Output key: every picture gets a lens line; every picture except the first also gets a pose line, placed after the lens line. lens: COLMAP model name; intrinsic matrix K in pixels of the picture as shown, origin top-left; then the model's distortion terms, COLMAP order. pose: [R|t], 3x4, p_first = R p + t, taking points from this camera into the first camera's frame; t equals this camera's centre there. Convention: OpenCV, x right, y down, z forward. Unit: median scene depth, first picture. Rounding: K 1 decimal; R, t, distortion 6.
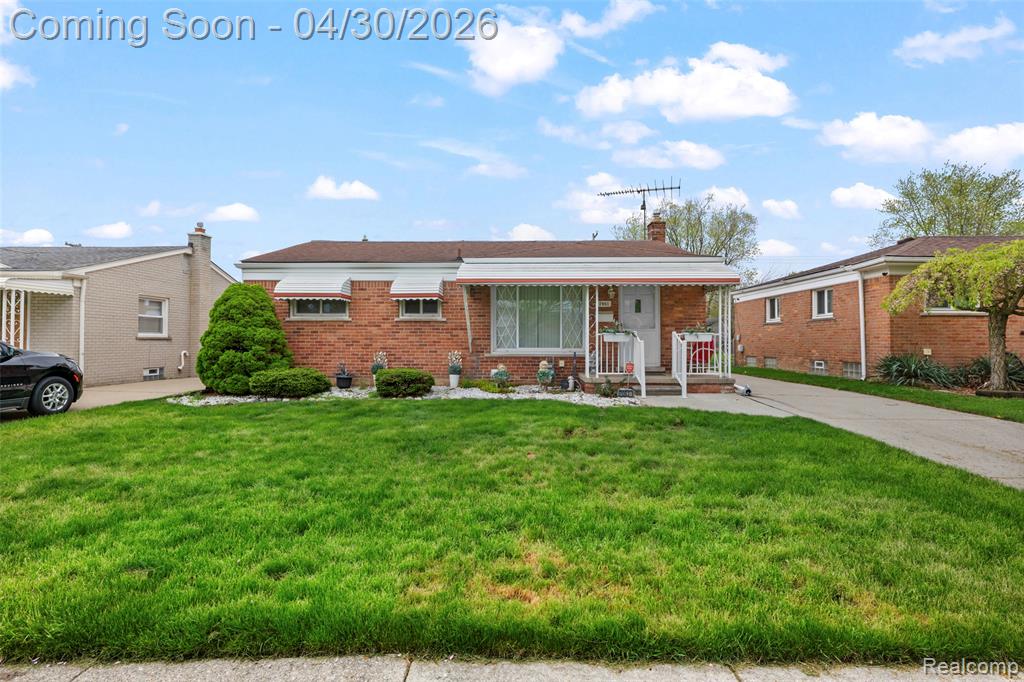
lens RADIAL K [[489.3, 0, 516.9], [0, 489.3, 335.4], [0, 0, 1]] dist [0.000062, -0.000044]
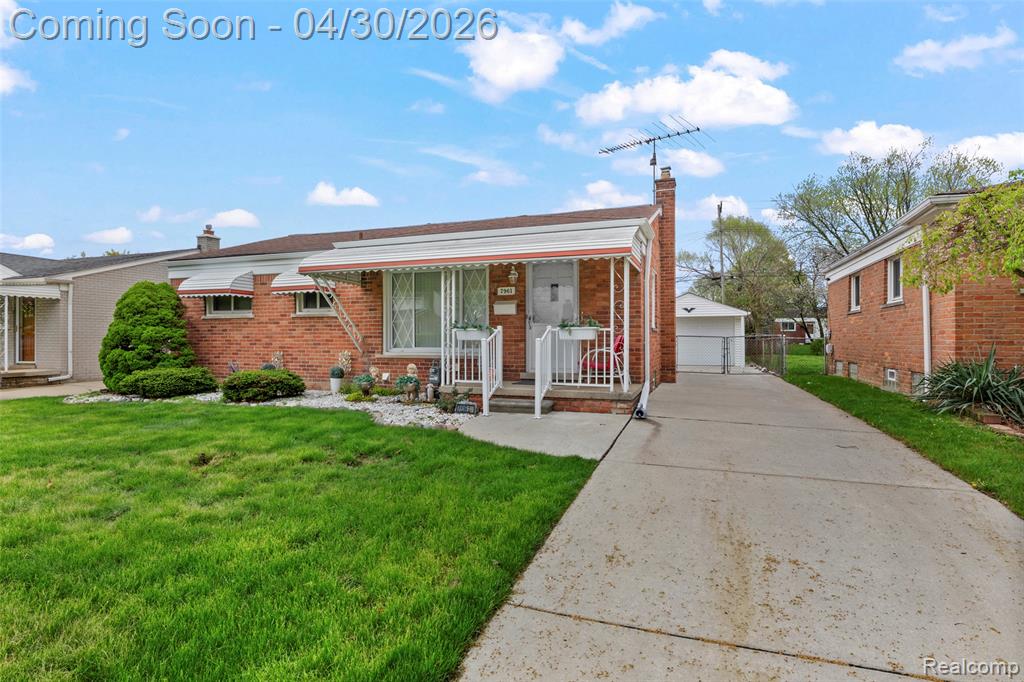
lens RADIAL K [[541.1, 0, 512.0], [0, 541.1, 336.6], [0, 0, 1]] dist [-0.007115, -0.000205]
pose [[0.942359, -0.003578, -0.334584, 0.468152], [0.005609, 0.999971, 0.005107, 0.003322], [0.334556, -0.006689, 0.942352, 0.196358]]
